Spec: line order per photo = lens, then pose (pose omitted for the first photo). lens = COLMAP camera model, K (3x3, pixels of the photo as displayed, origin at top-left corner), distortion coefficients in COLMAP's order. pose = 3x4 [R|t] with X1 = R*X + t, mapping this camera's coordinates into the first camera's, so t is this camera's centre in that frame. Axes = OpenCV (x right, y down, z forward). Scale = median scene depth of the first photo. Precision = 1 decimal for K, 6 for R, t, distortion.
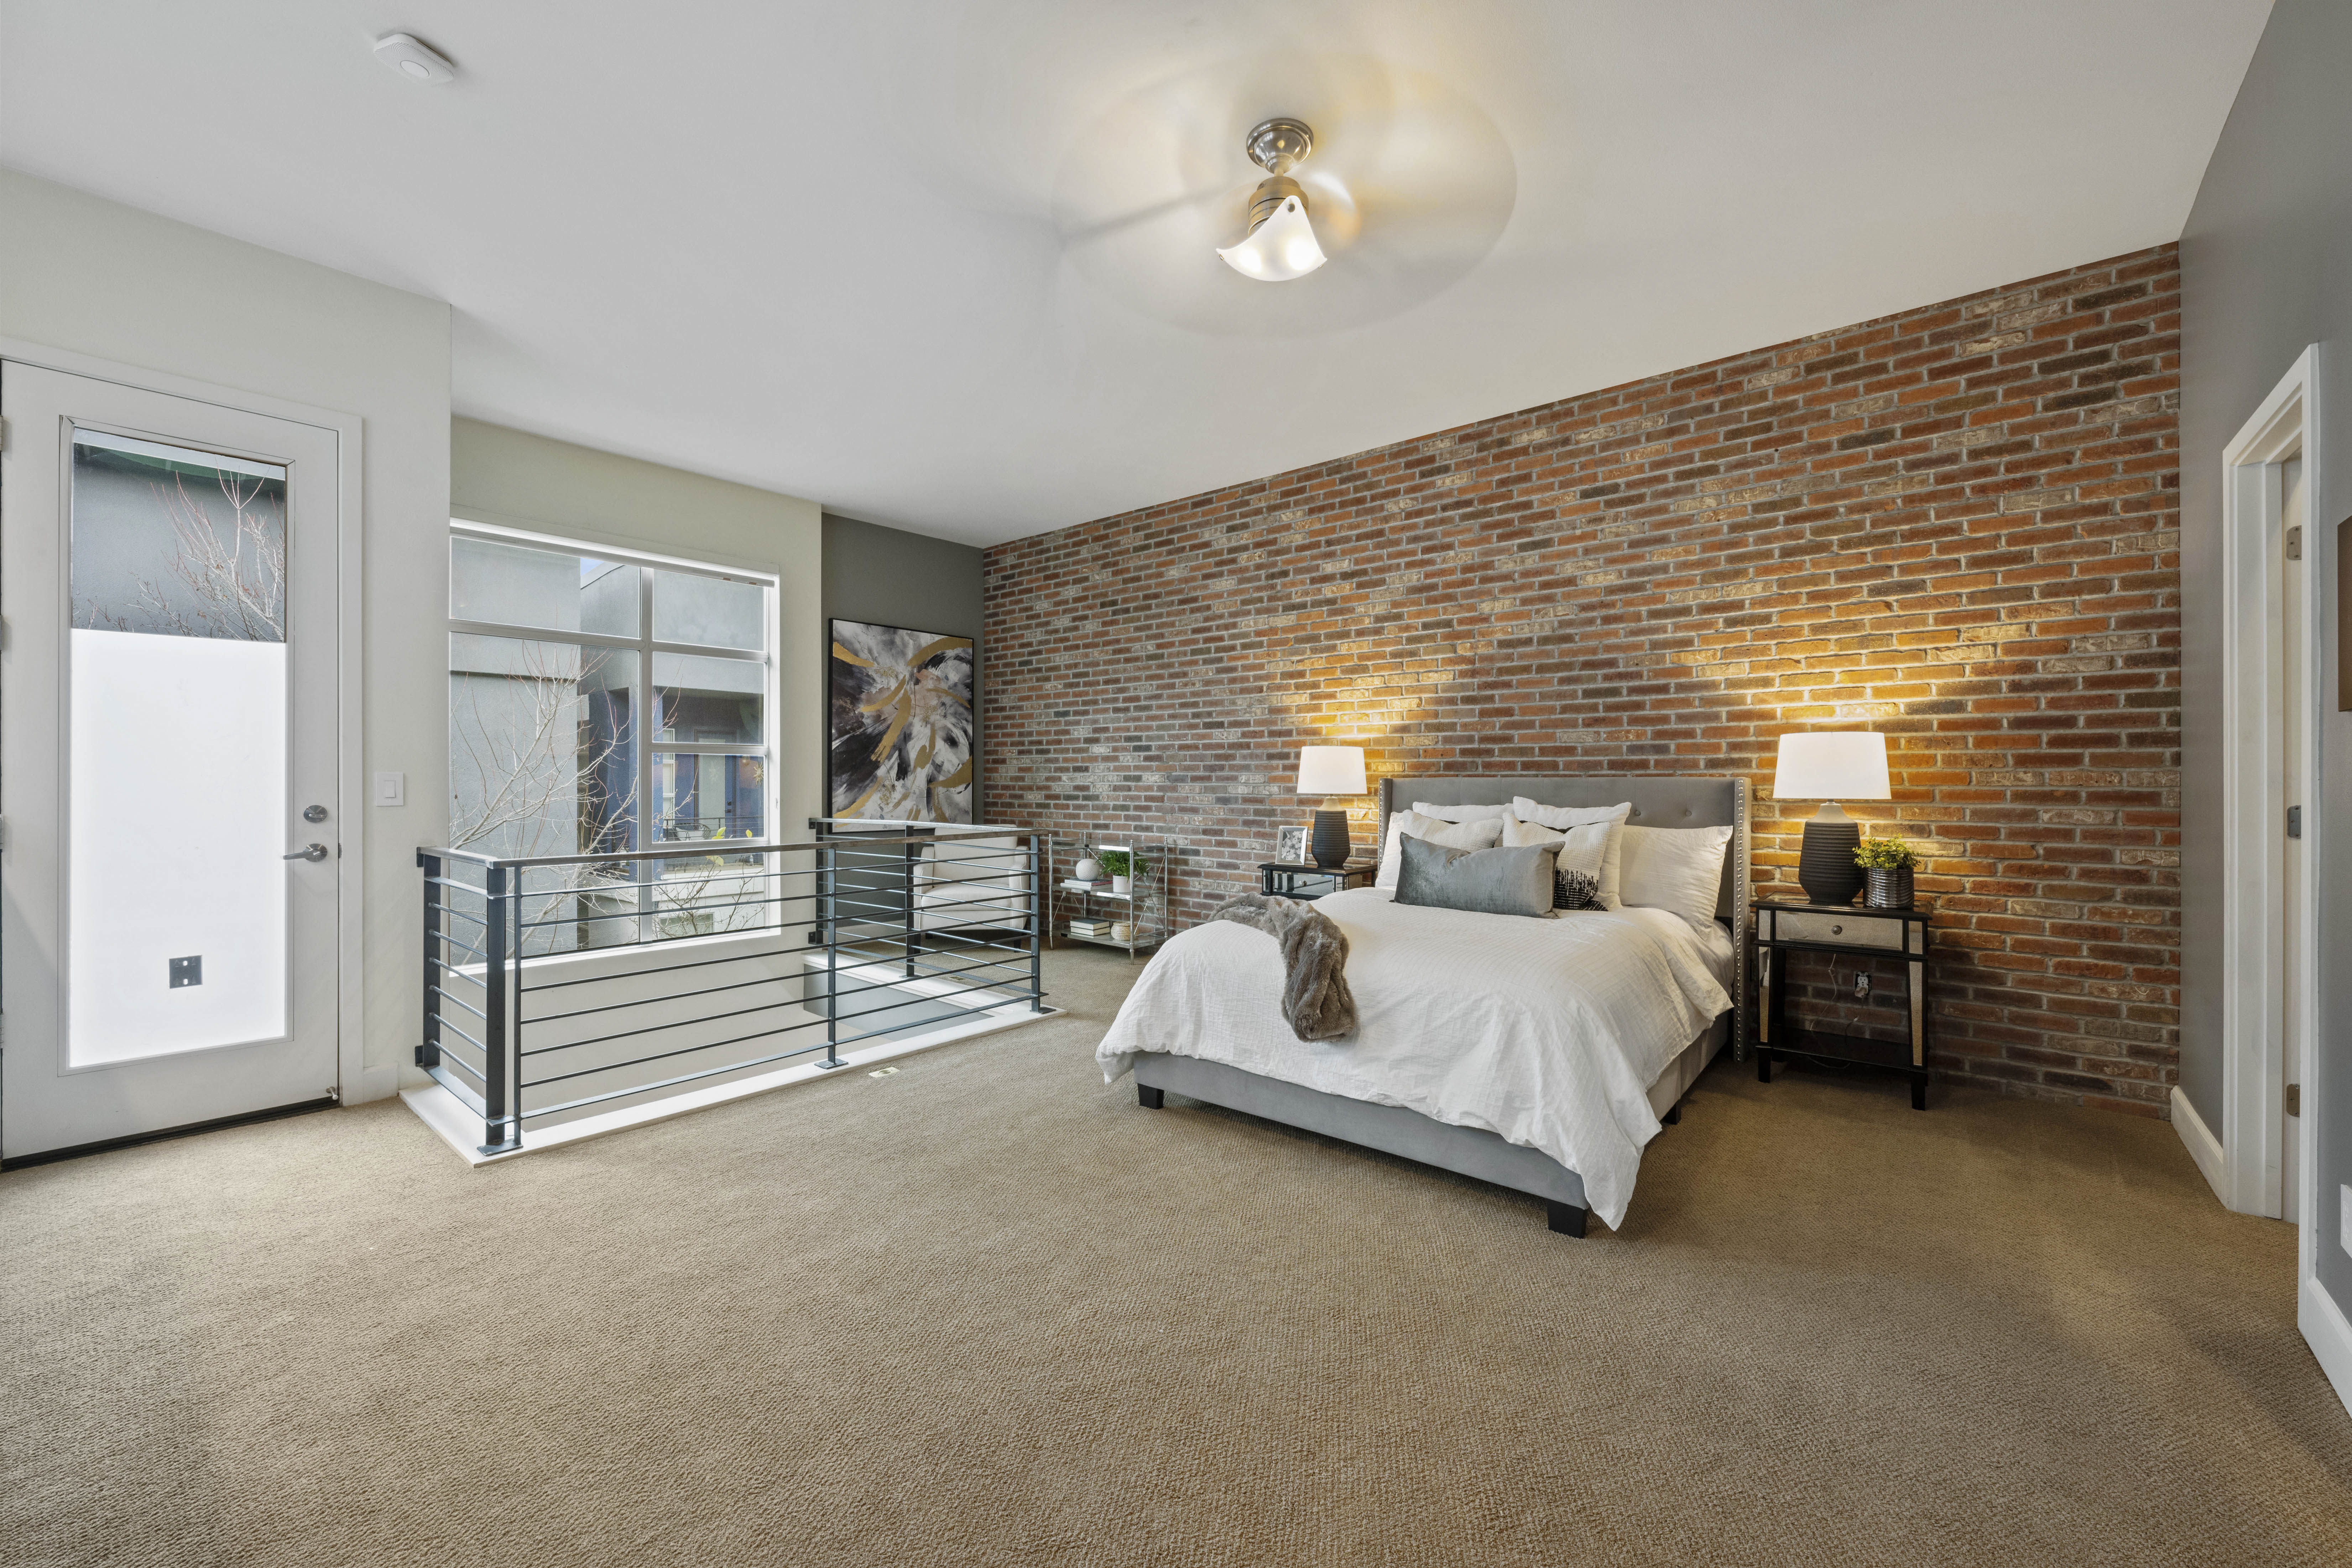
lens RADIAL K [[926.3, 0, 1181.9], [0, 926.3, 782.1], [0, 0, 1]] dist [-0.000522, -0.000085]
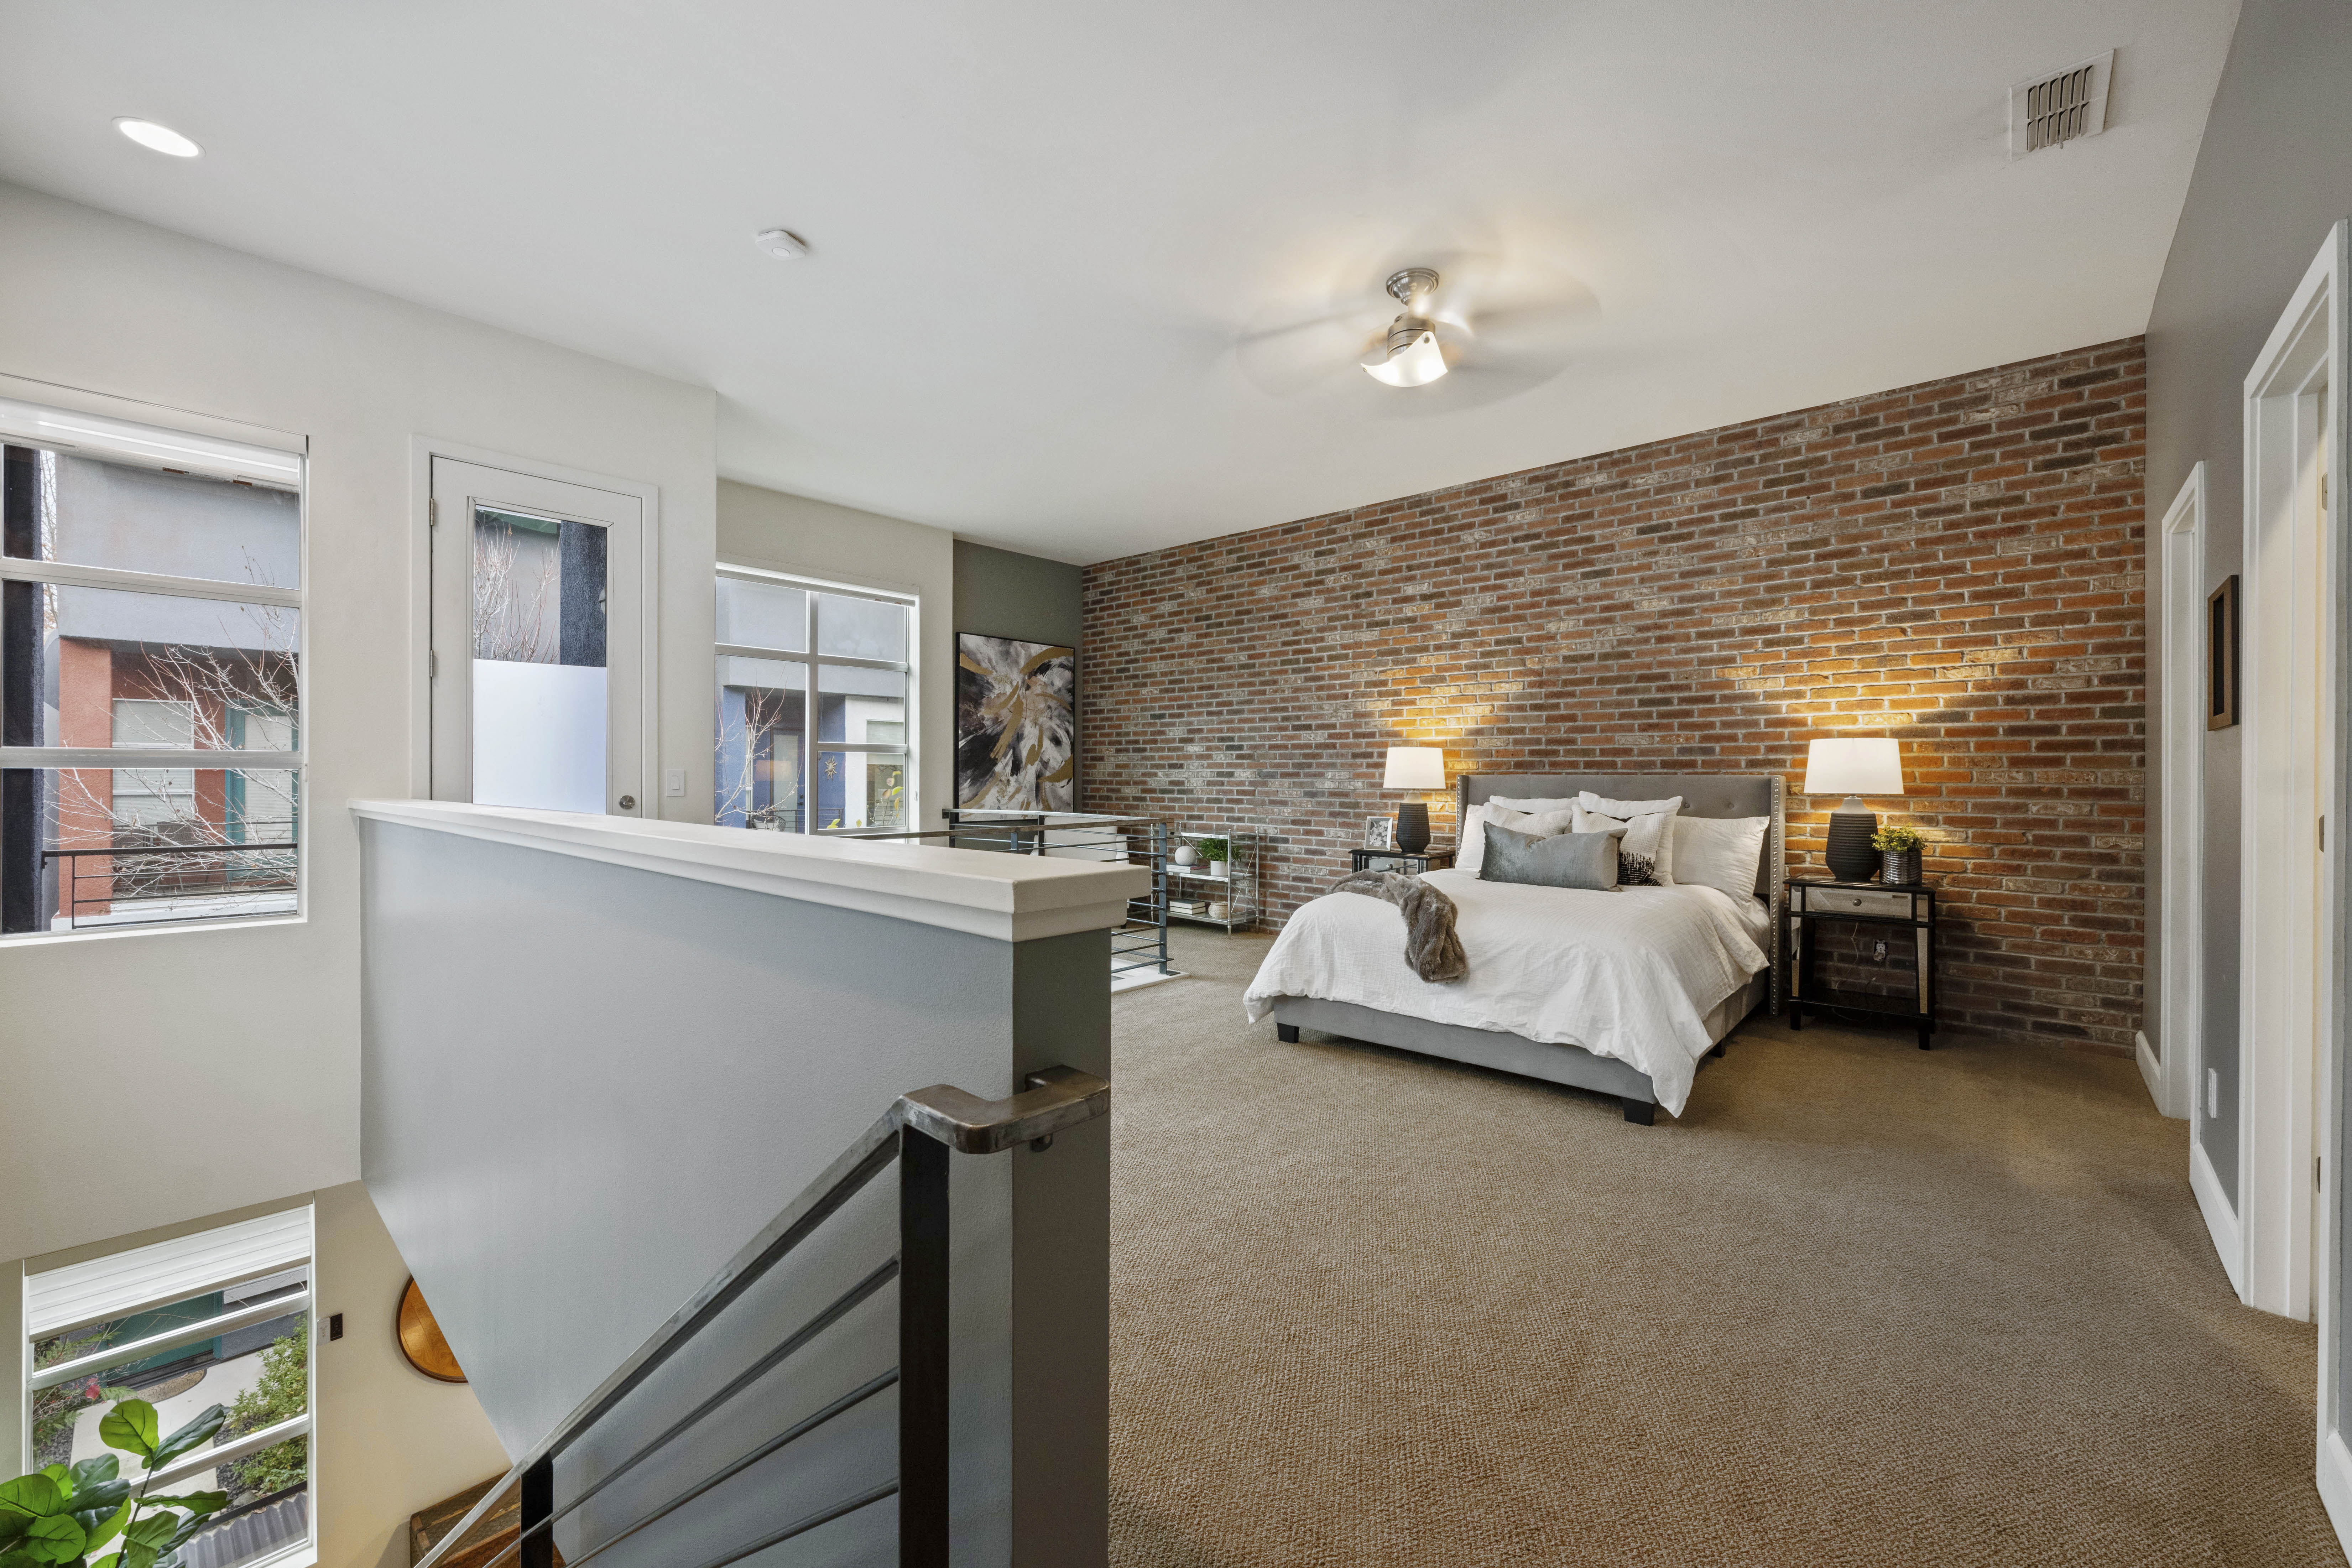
lens RADIAL K [[931.4, 0, 1180.9], [0, 931.4, 778.6], [0, 0, 1]] dist [-0.001479, 0.000338]
pose [[0.999583, 0.002552, -0.028764, -0.089540], [-0.002513, 0.999996, 0.001411, -0.000540], [0.028768, -0.001338, 0.999585, -0.153363]]
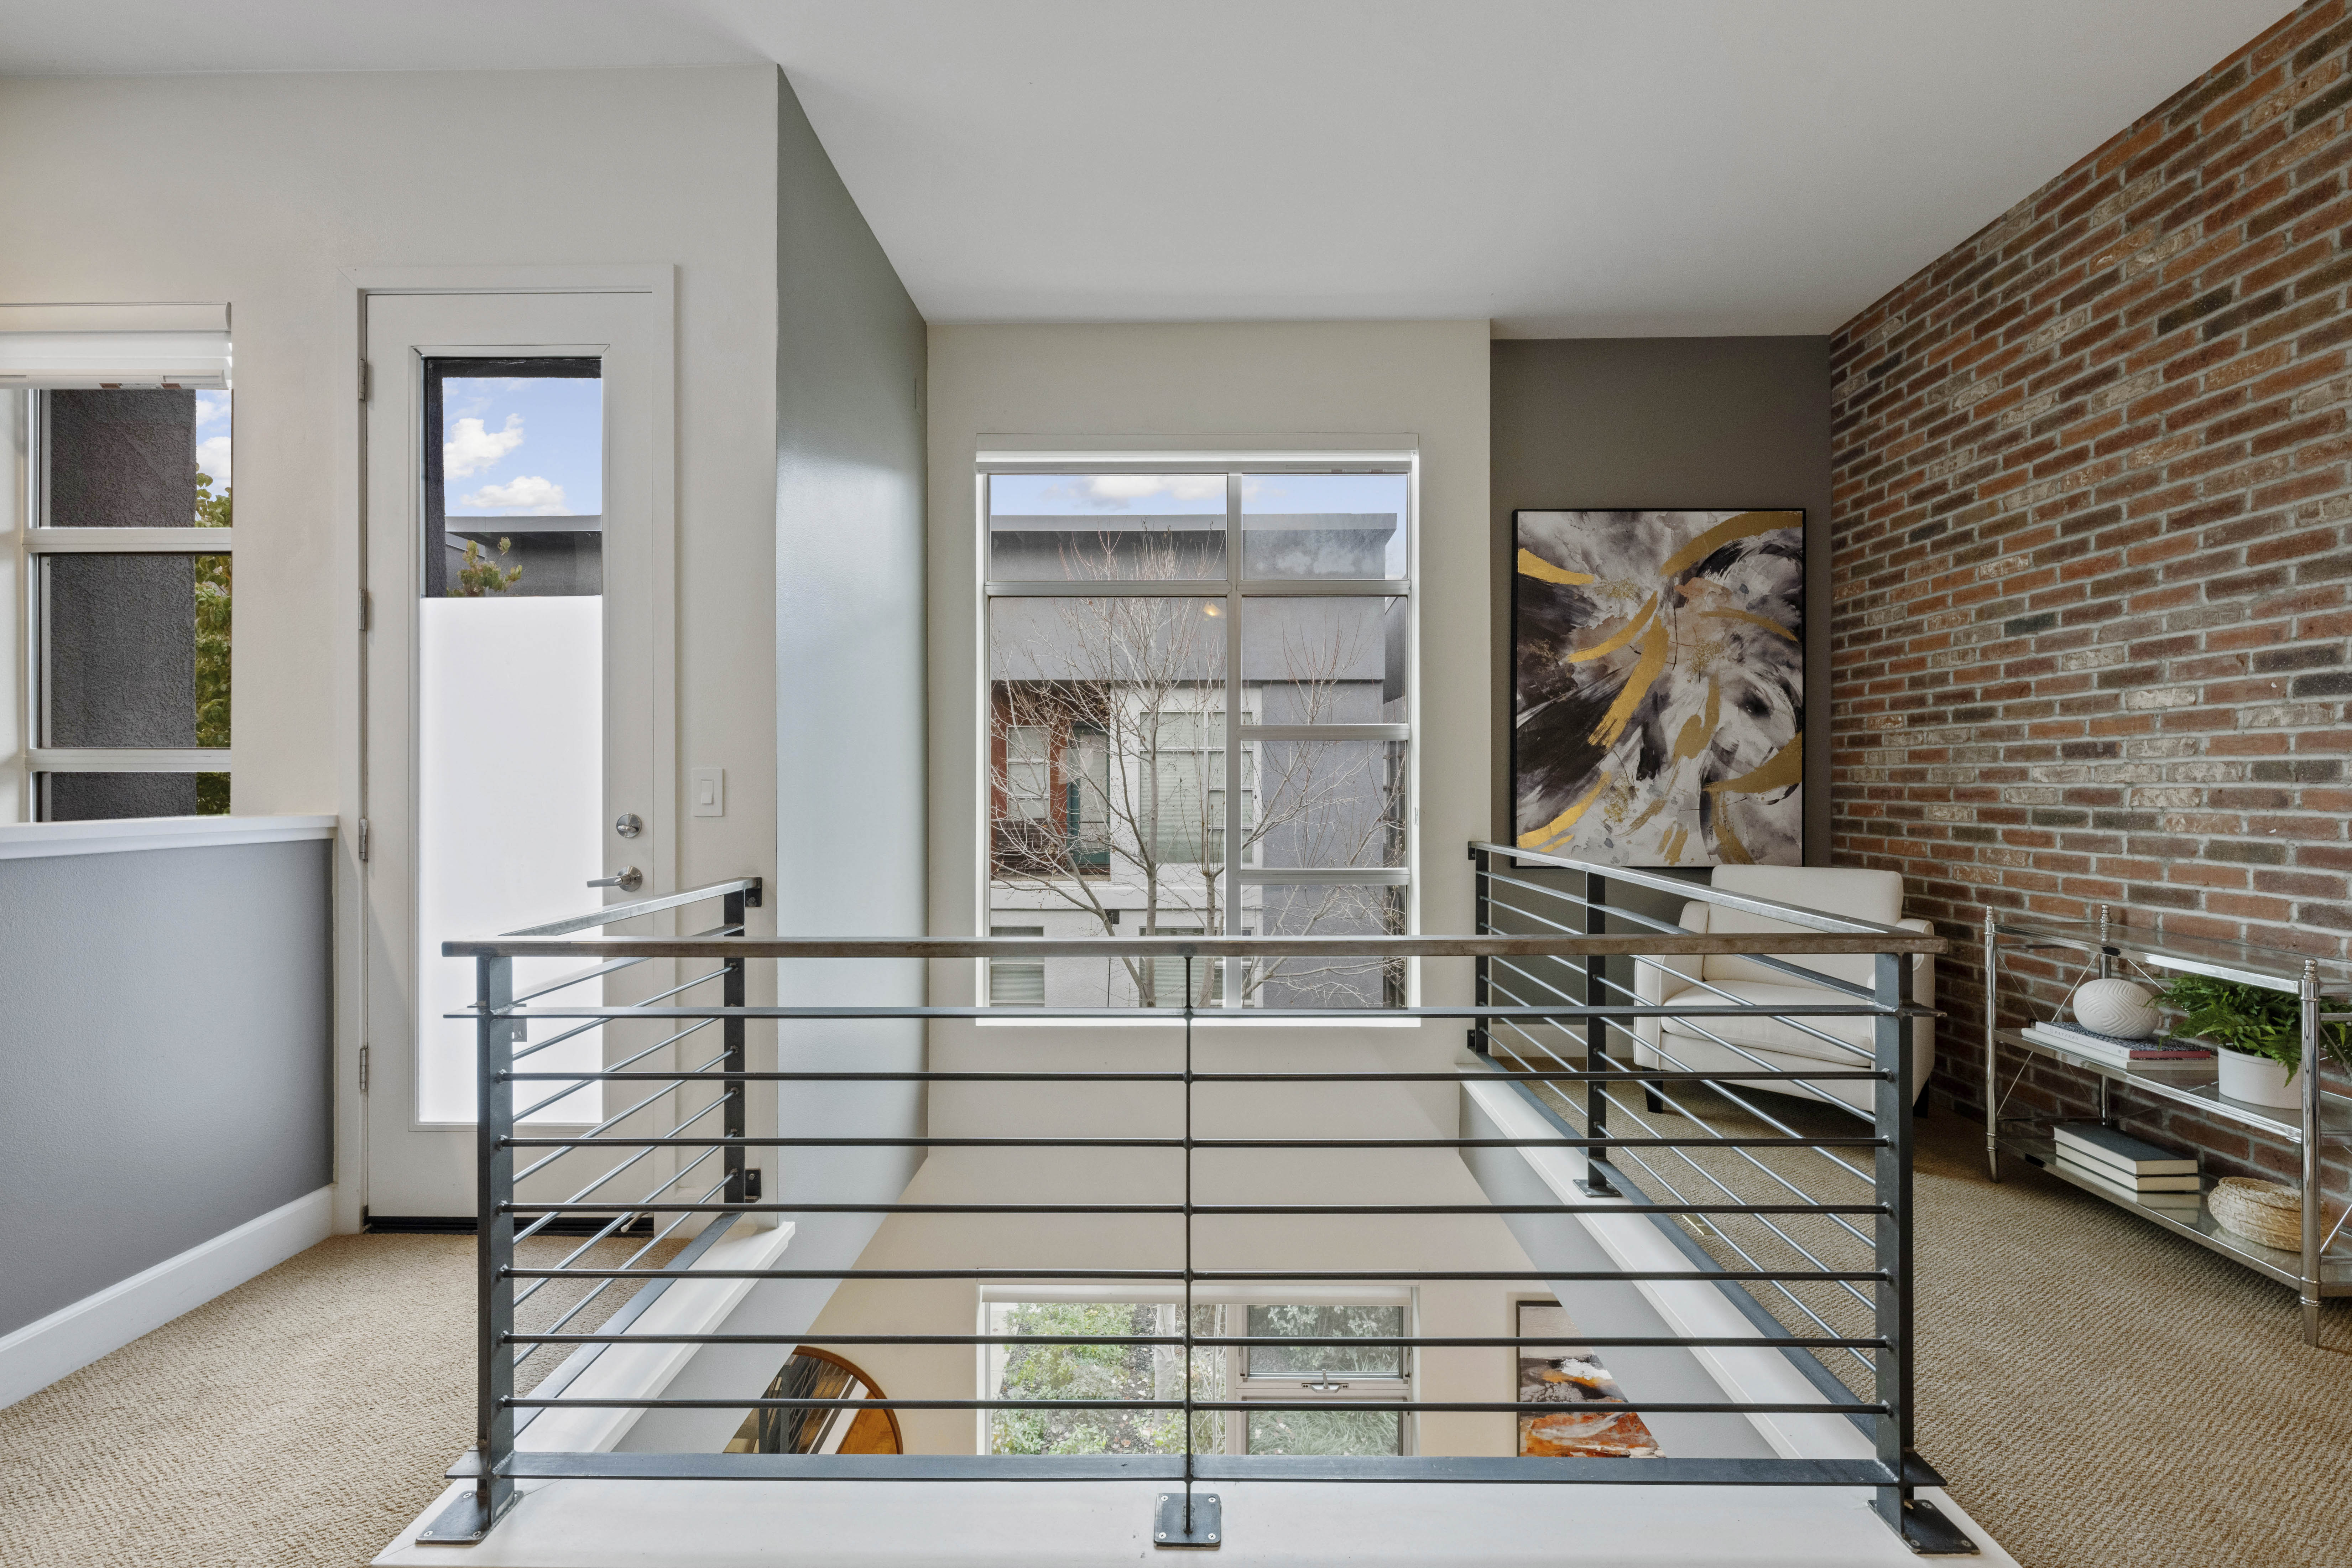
lens RADIAL K [[932.9, 0, 1182.7], [0, 932.9, 772.9], [0, 0, 1]] dist [-0.003490, 0.002375]
pose [[0.635296, -0.007004, -0.772237, -0.058276], [-0.000468, 0.999955, -0.009455, -0.000265], [0.772268, 0.006368, 0.635264, 0.540880]]
